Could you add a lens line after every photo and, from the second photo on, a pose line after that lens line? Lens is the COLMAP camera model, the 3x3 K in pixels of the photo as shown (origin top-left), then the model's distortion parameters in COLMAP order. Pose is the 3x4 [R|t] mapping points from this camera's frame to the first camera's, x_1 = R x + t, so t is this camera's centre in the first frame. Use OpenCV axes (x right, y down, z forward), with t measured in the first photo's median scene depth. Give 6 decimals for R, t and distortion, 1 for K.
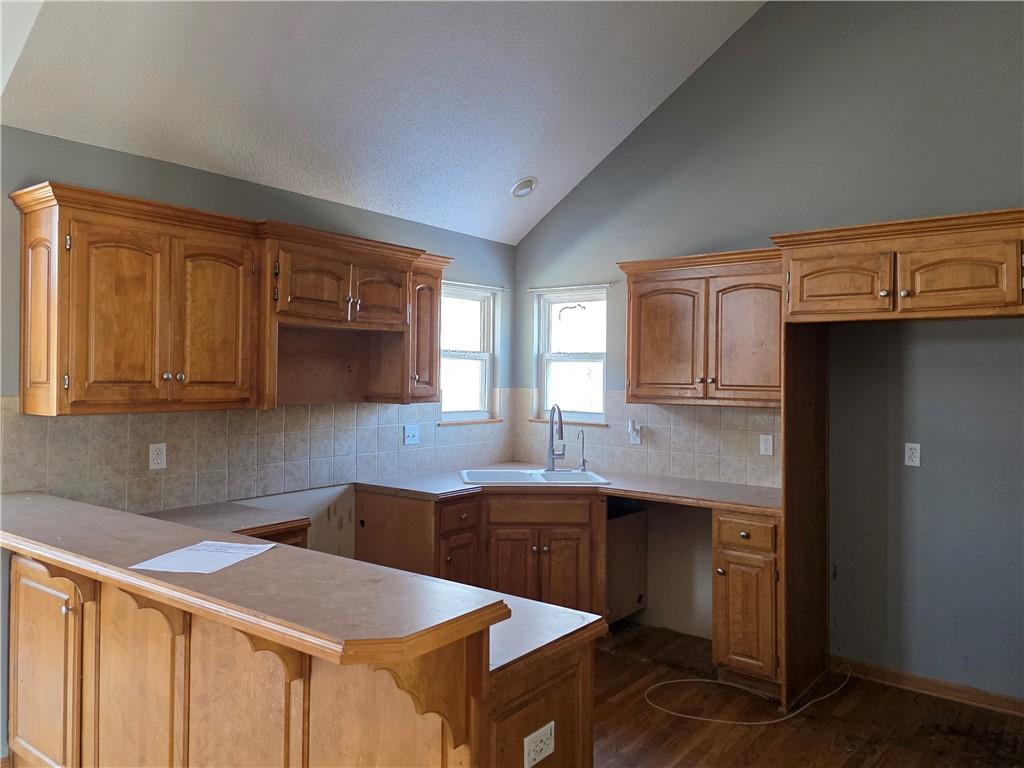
lens RADIAL K [[744.9, 0, 530.3], [0, 744.9, 381.1], [0, 0, 1]] dist [0.081523, -0.060789]
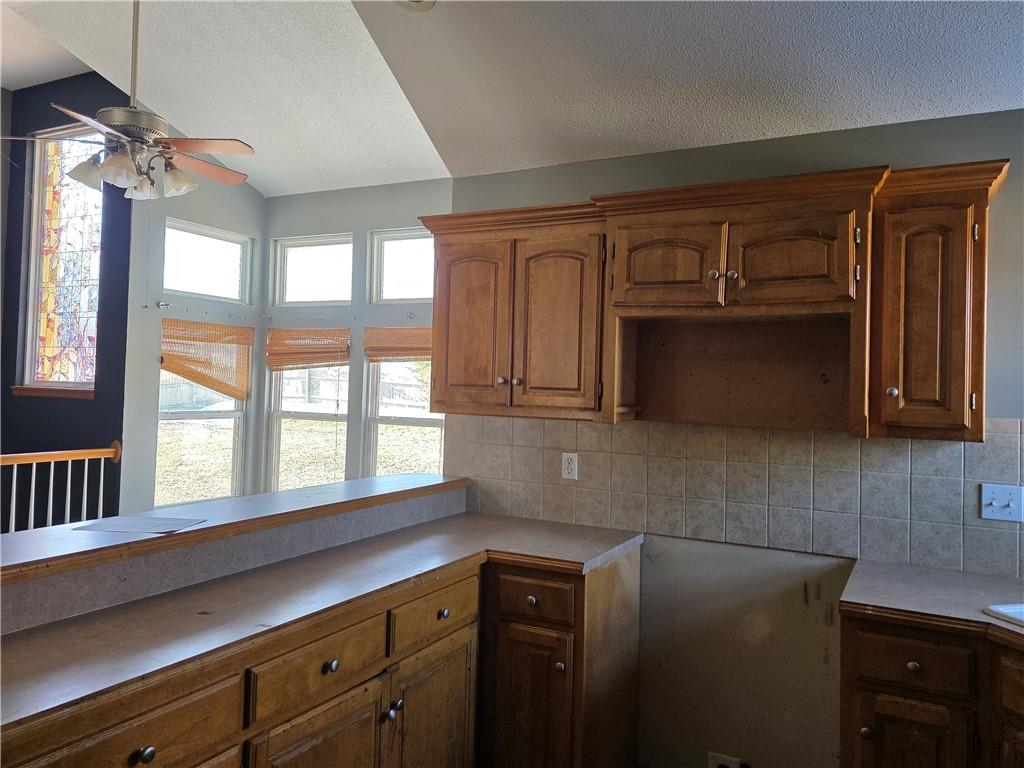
lens RADIAL K [[744.9, 0, 530.3], [0, 744.9, 381.1], [0, 0, 1]] dist [0.081523, -0.060789]
pose [[0.176747, -0.019406, -0.984065, 0.440317], [-0.040571, 0.998812, -0.026984, 0.017004], [0.983420, 0.044693, 0.175749, 0.761153]]
